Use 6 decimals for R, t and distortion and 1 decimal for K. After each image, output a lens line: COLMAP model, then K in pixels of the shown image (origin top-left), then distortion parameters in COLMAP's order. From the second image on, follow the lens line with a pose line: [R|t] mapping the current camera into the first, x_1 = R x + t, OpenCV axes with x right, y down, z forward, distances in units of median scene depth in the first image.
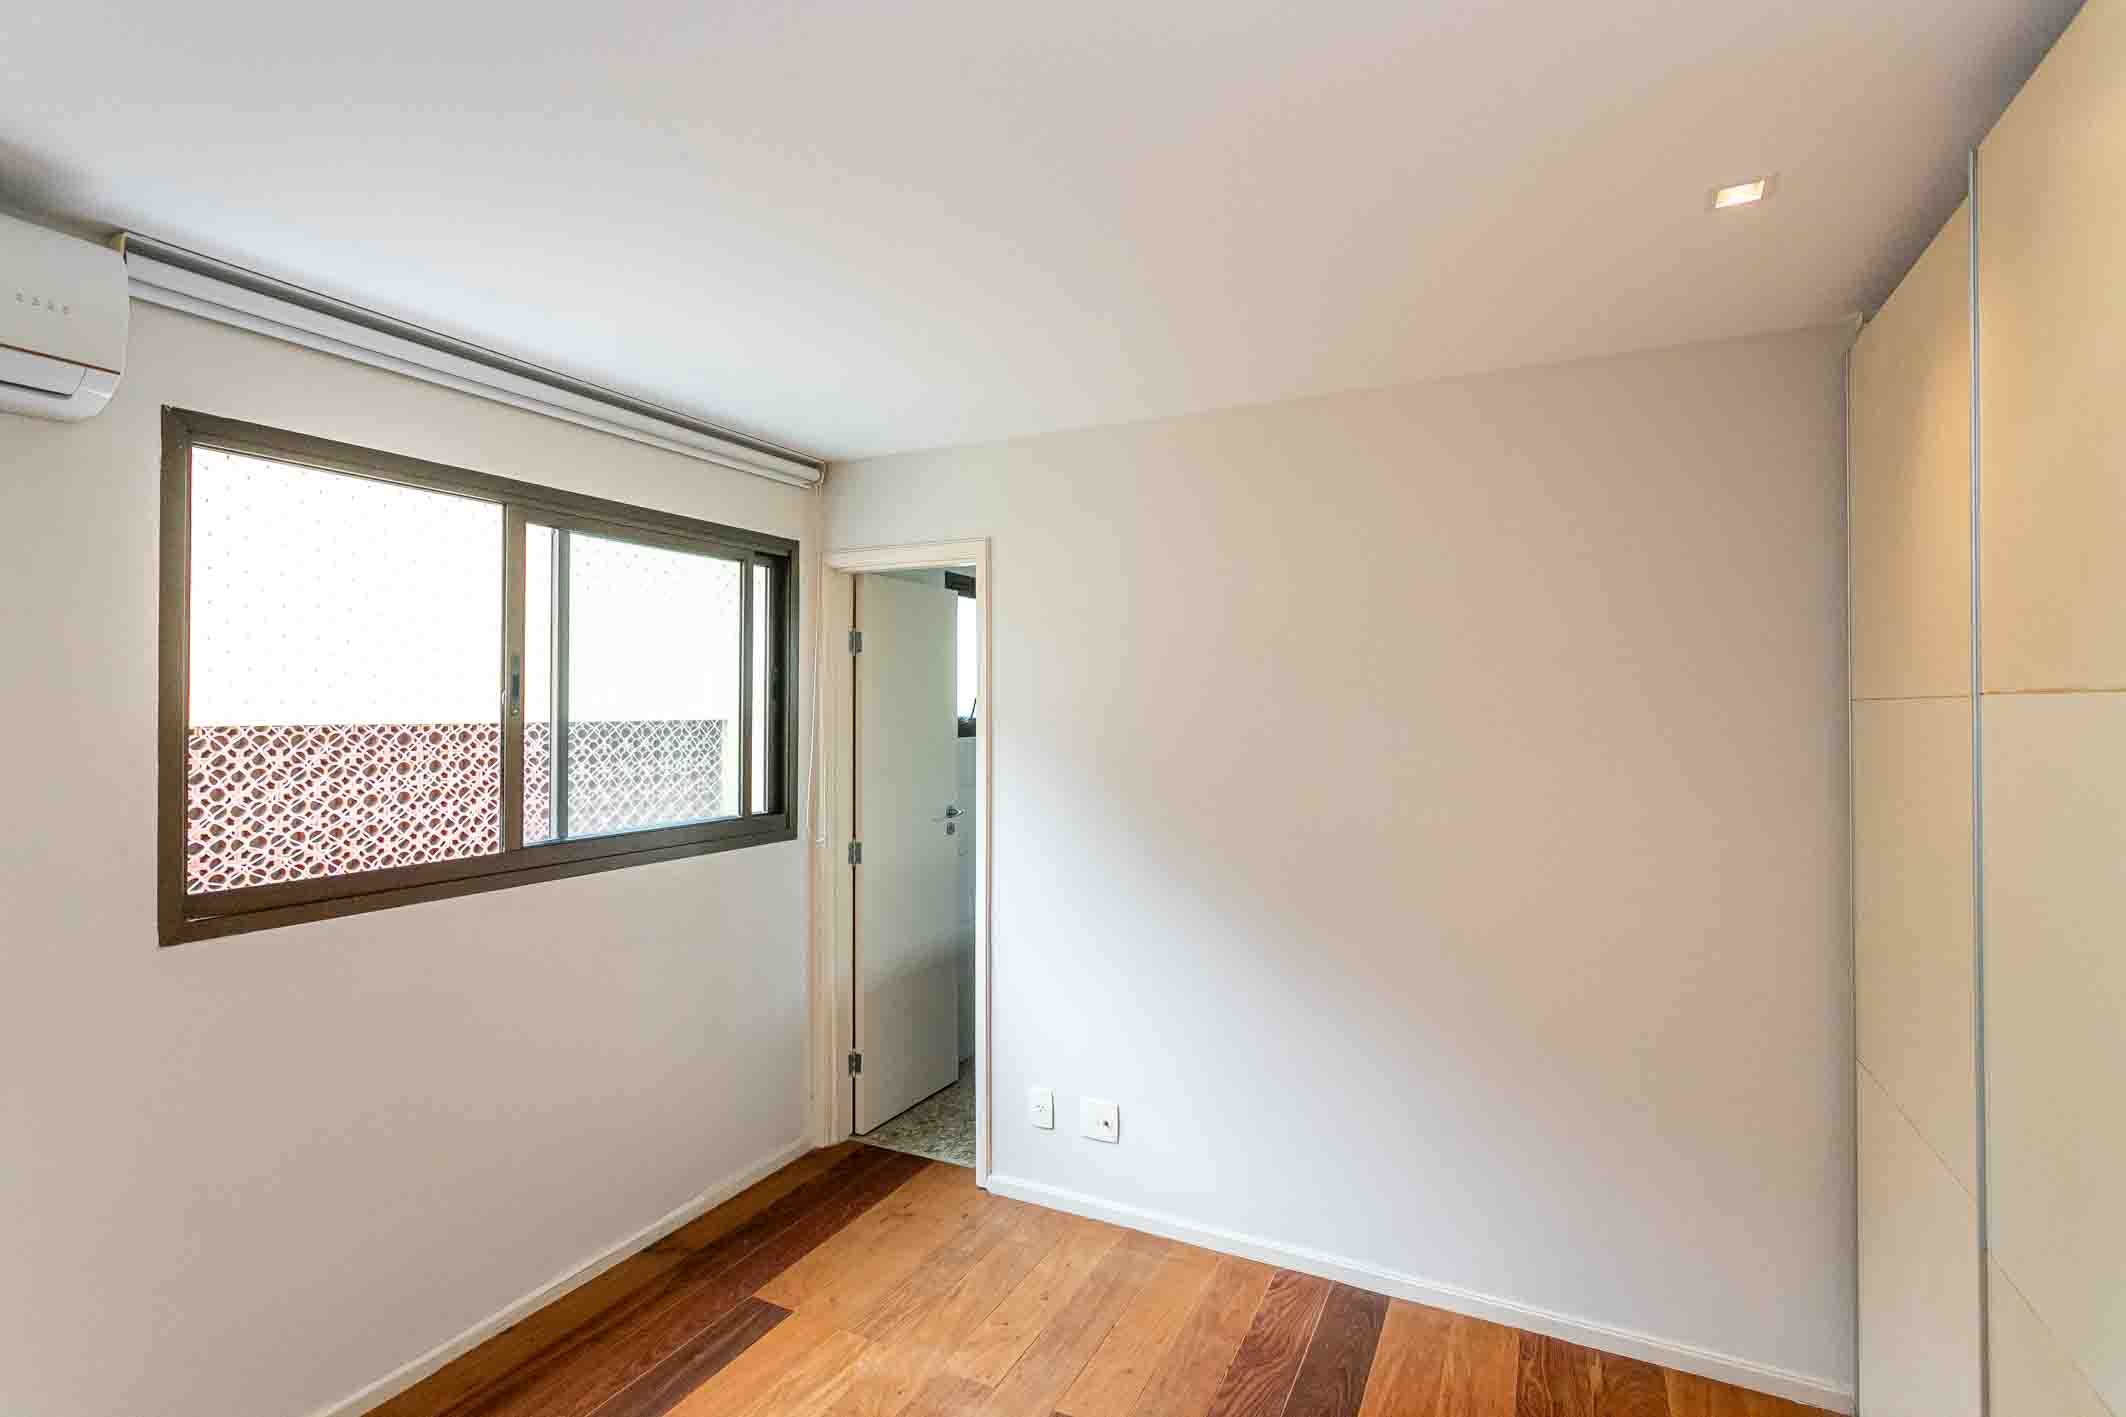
lens RADIAL K [[994.5, 0, 1063.0], [0, 994.5, 708.5], [0, 0, 1]] dist [-0.001690, 0.000114]
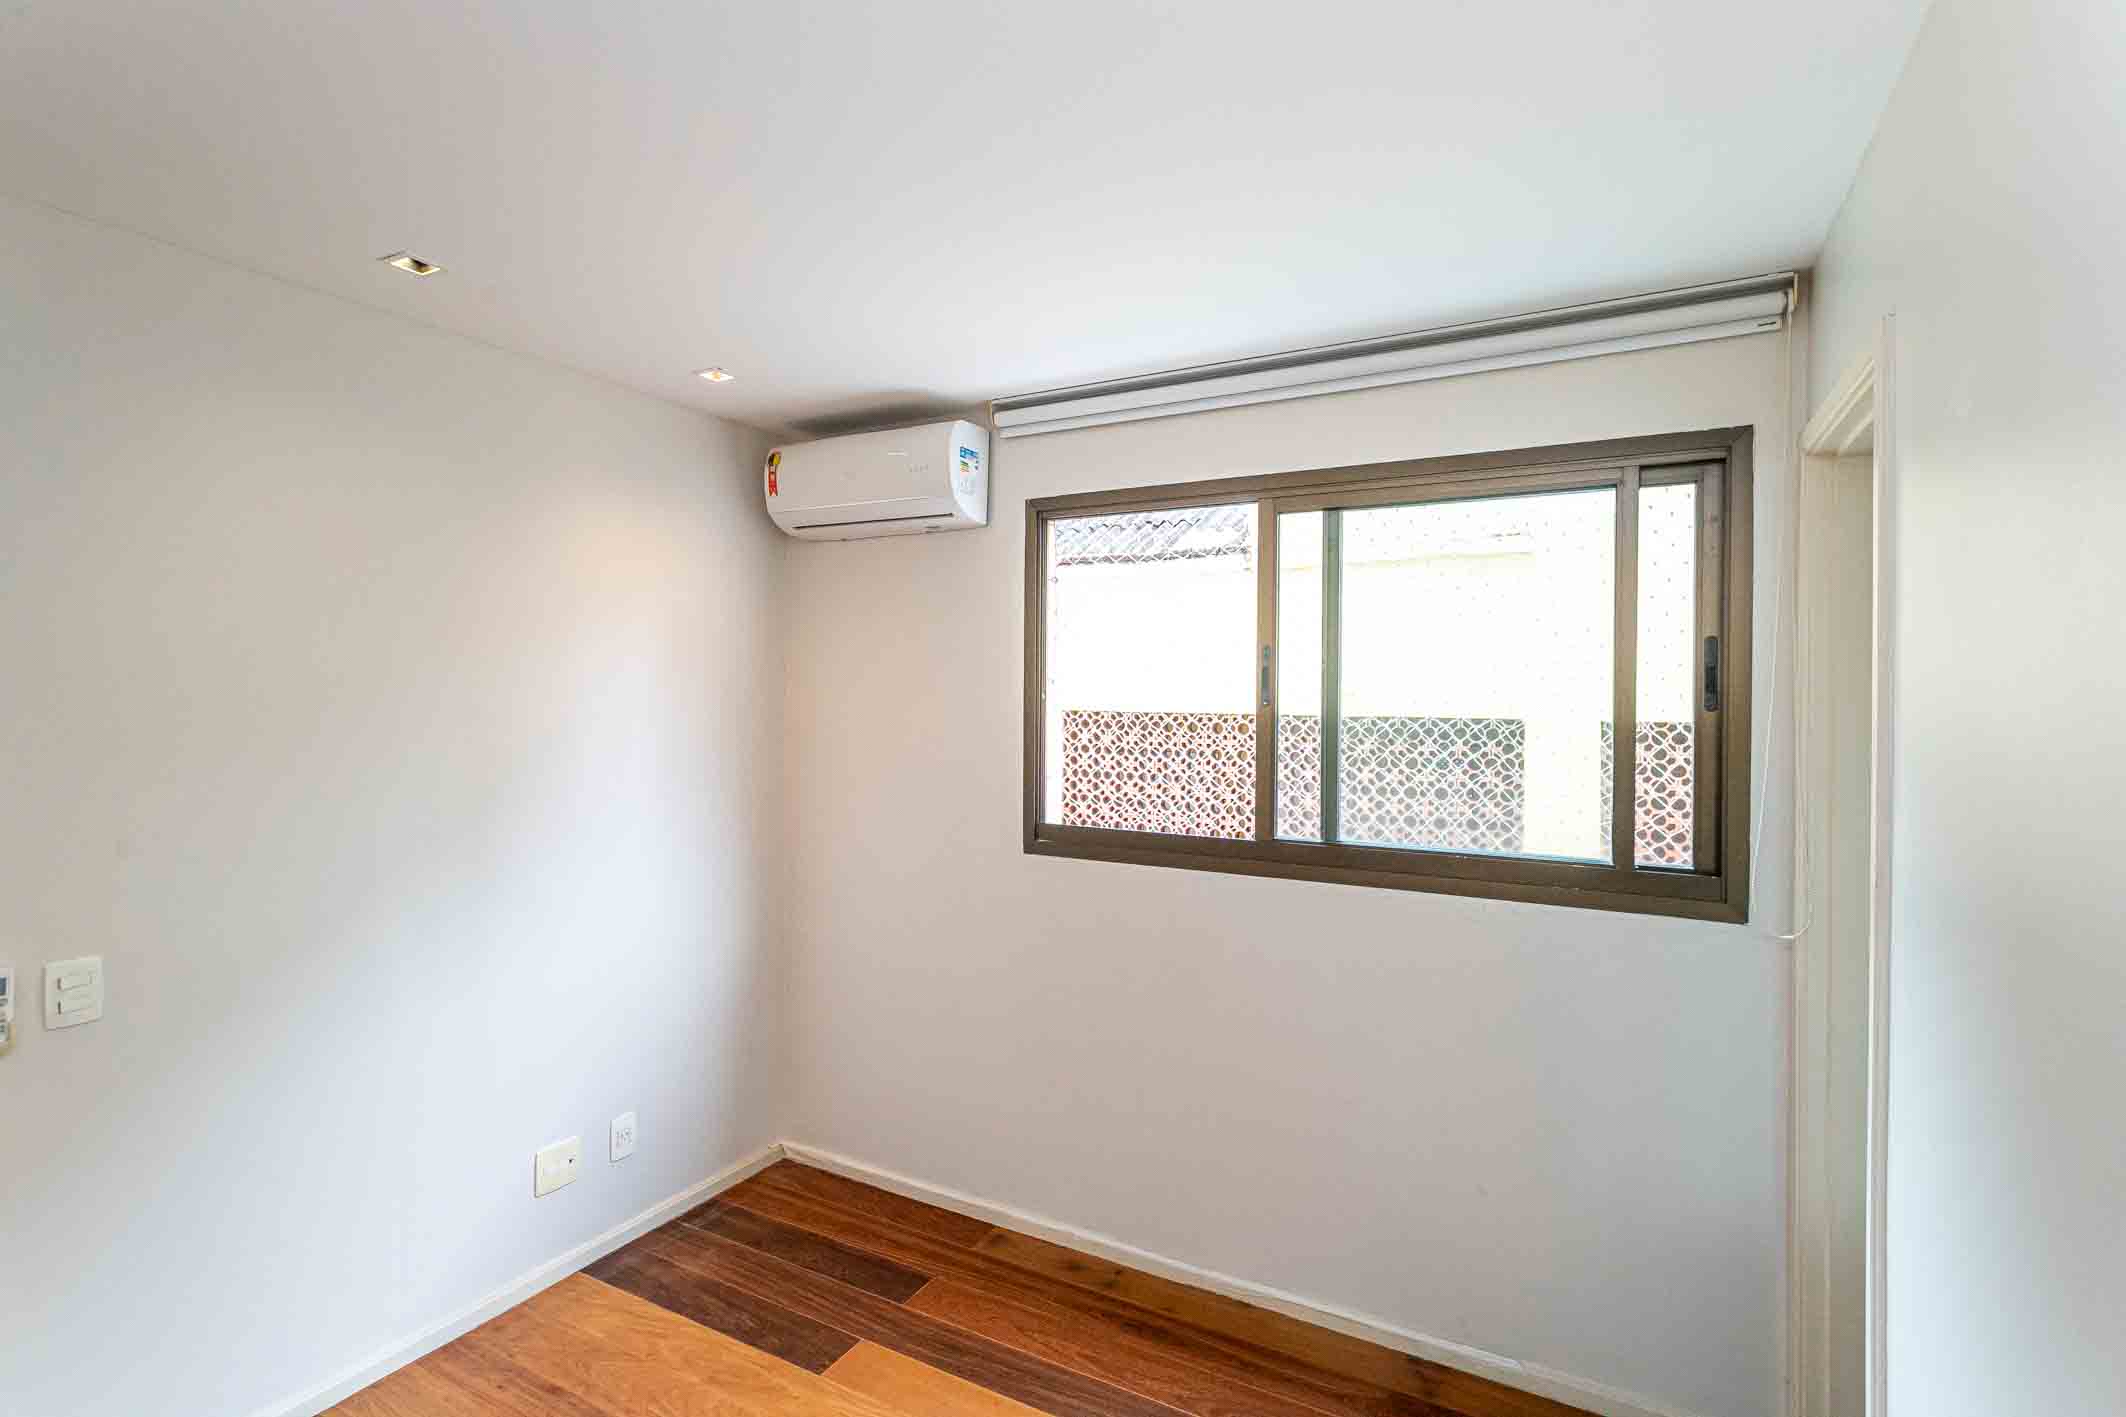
lens RADIAL K [[994.5, 0, 1063.0], [0, 994.5, 708.5], [0, 0, 1]] dist [-0.001690, 0.000114]
pose [[-0.033521, 0.009895, -0.999389, 0.438748], [-0.009628, 0.999901, 0.010223, -0.001528], [0.999392, 0.009964, -0.033423, 0.779878]]
